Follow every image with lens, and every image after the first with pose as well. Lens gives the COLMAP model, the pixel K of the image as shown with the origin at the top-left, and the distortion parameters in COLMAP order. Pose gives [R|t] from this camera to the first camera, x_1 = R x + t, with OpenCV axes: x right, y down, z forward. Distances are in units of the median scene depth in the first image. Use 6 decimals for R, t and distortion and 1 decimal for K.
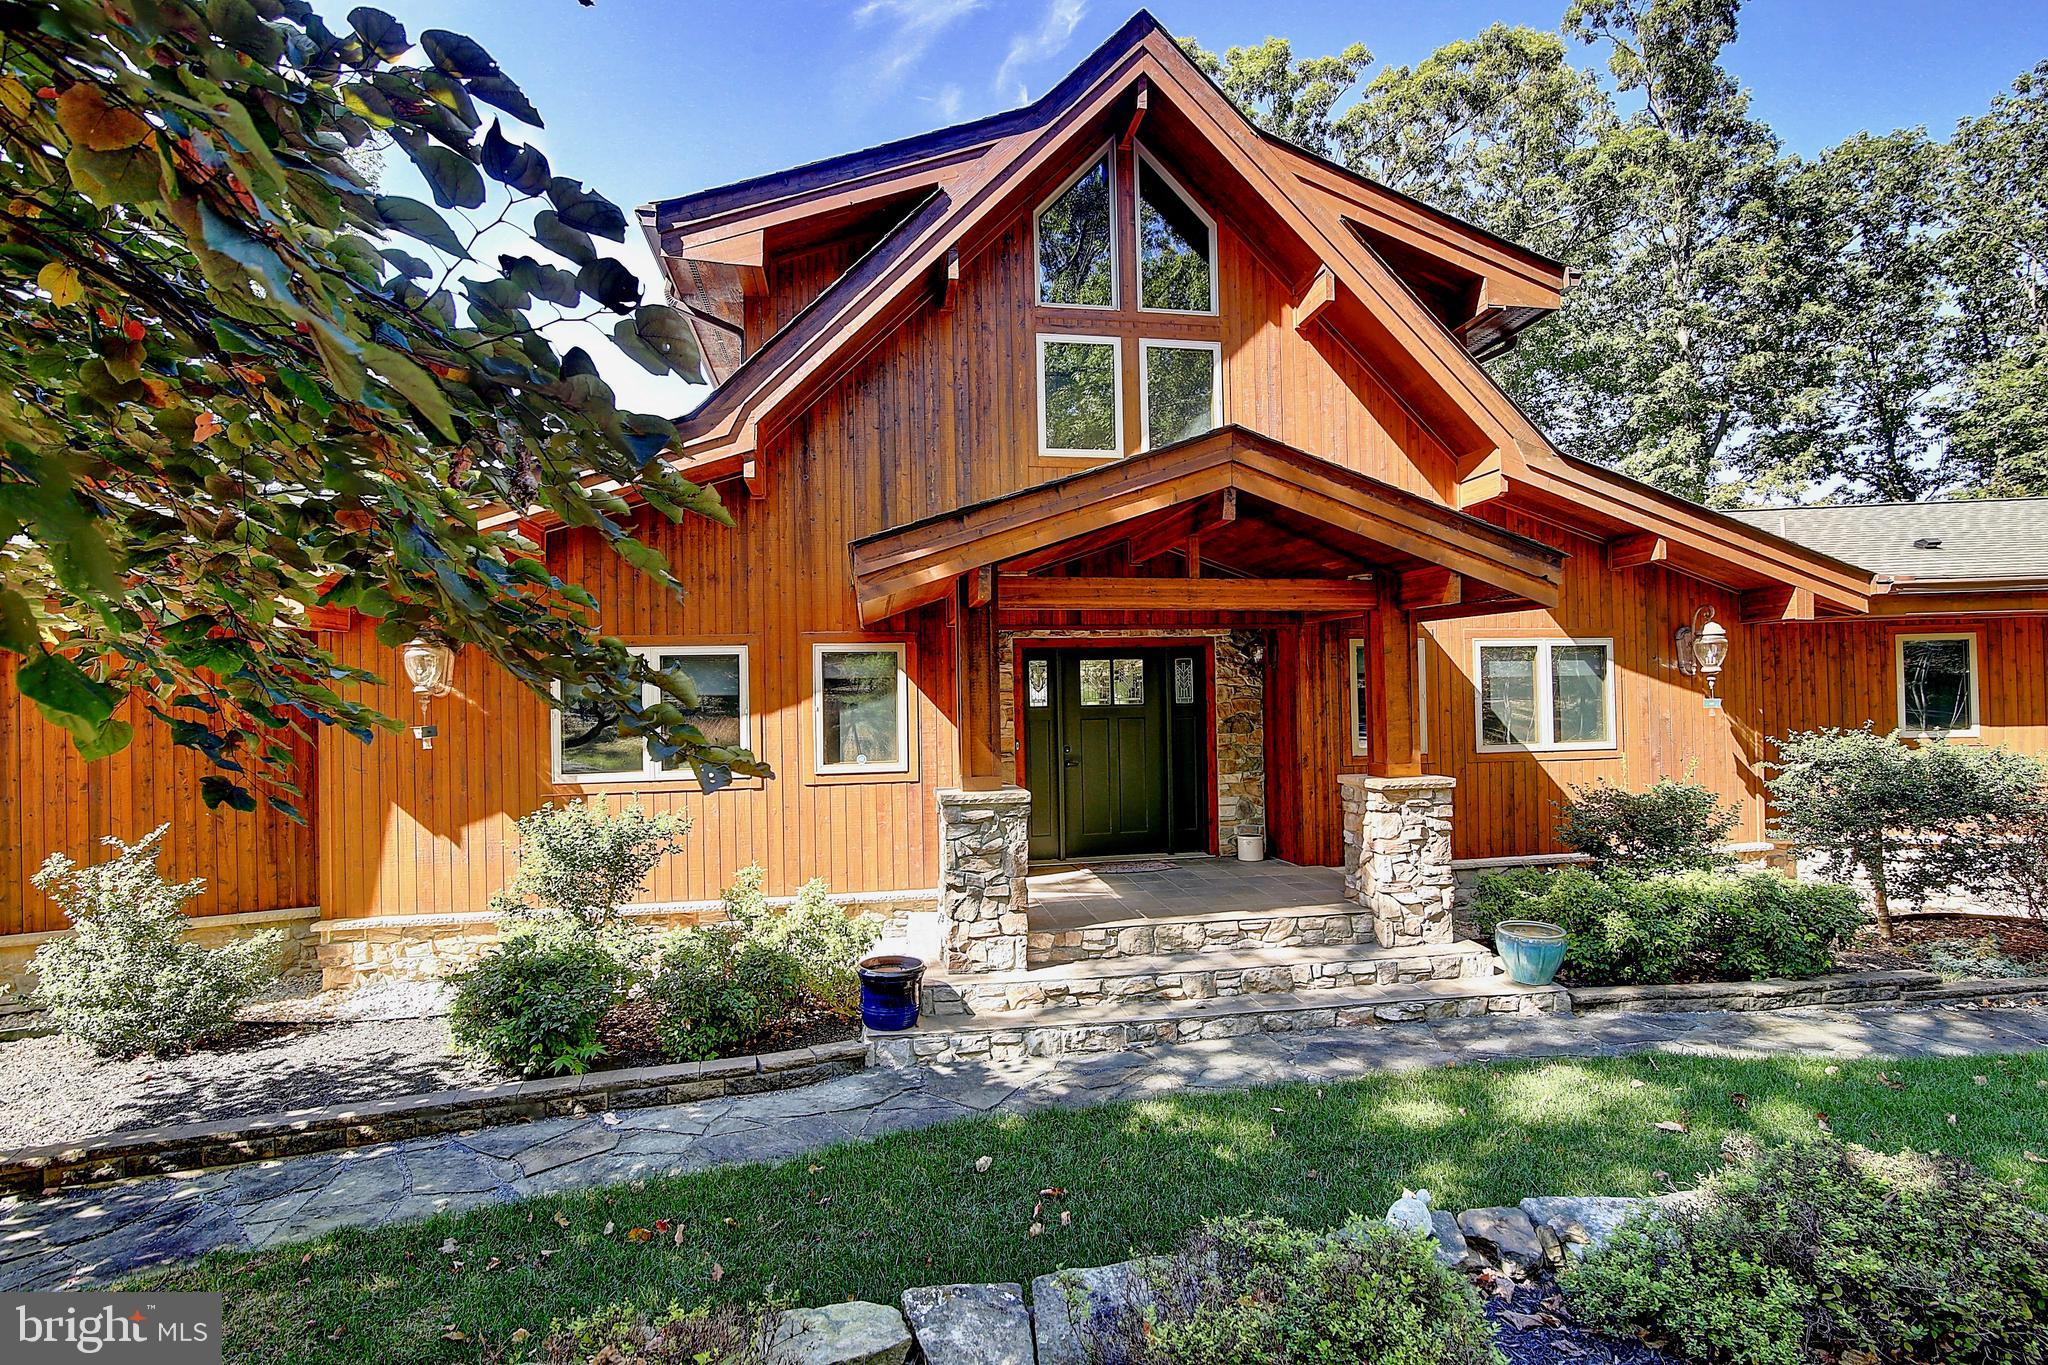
lens RADIAL K [[938.7, 0, 1025.7], [0, 938.7, 689.3], [0, 0, 1]] dist [-0.021640, 0.002401]
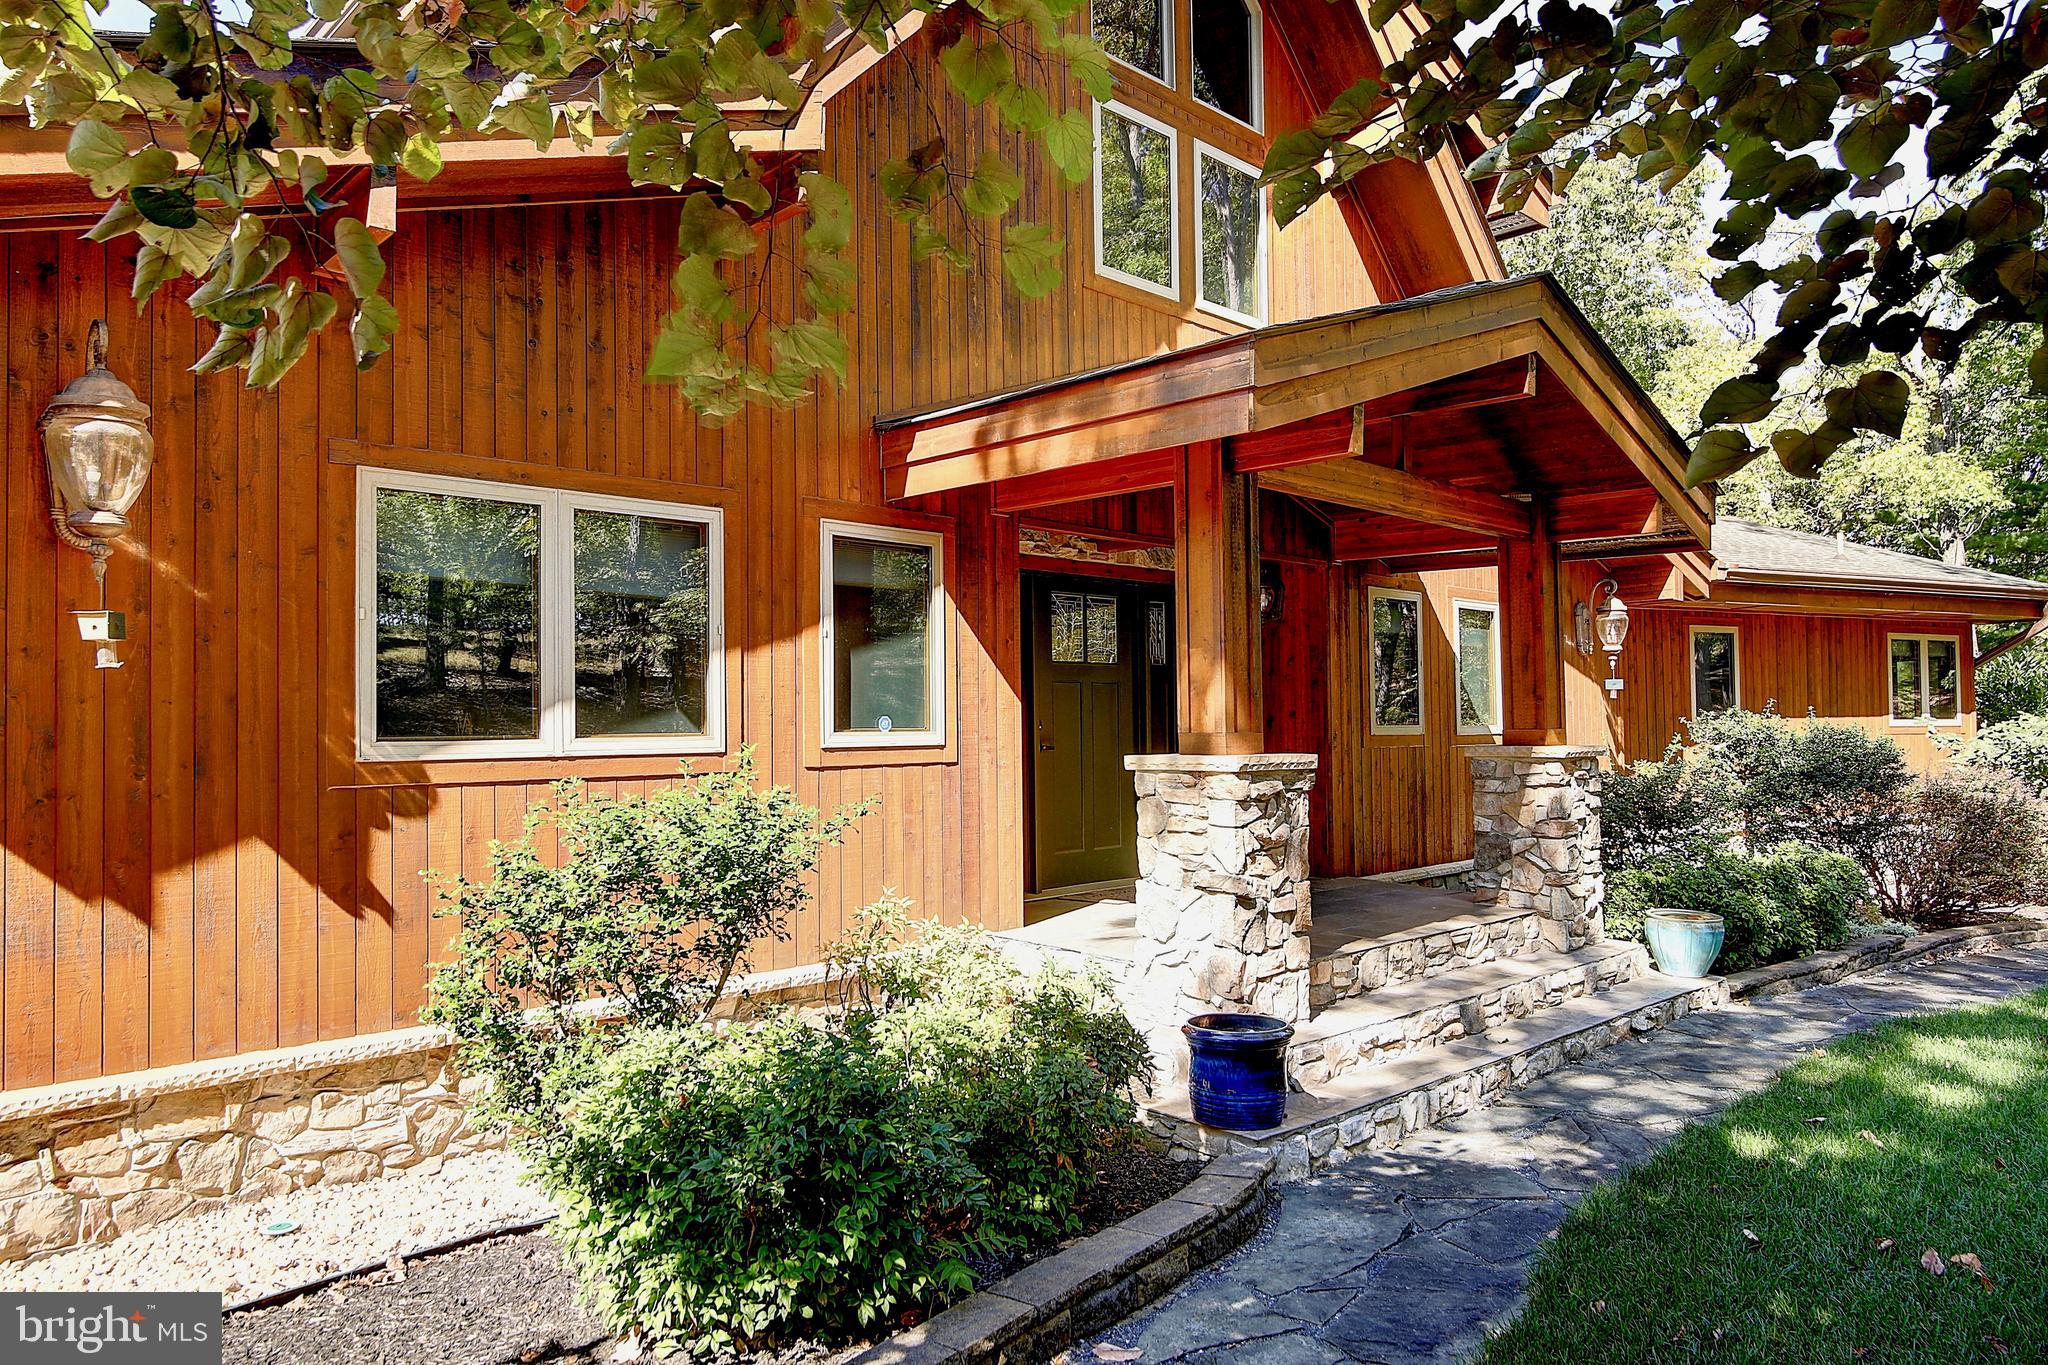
lens RADIAL K [[1338.0, 0, 1024.0], [0, 1338.0, 682.5], [0, 0, 1]] dist [-0.001263, 0.001134]
pose [[0.825843, 0.030415, 0.563079, -0.590097], [-0.014536, 0.999361, -0.032661, 0.076878], [-0.563713, 0.018788, 0.825757, 0.268134]]
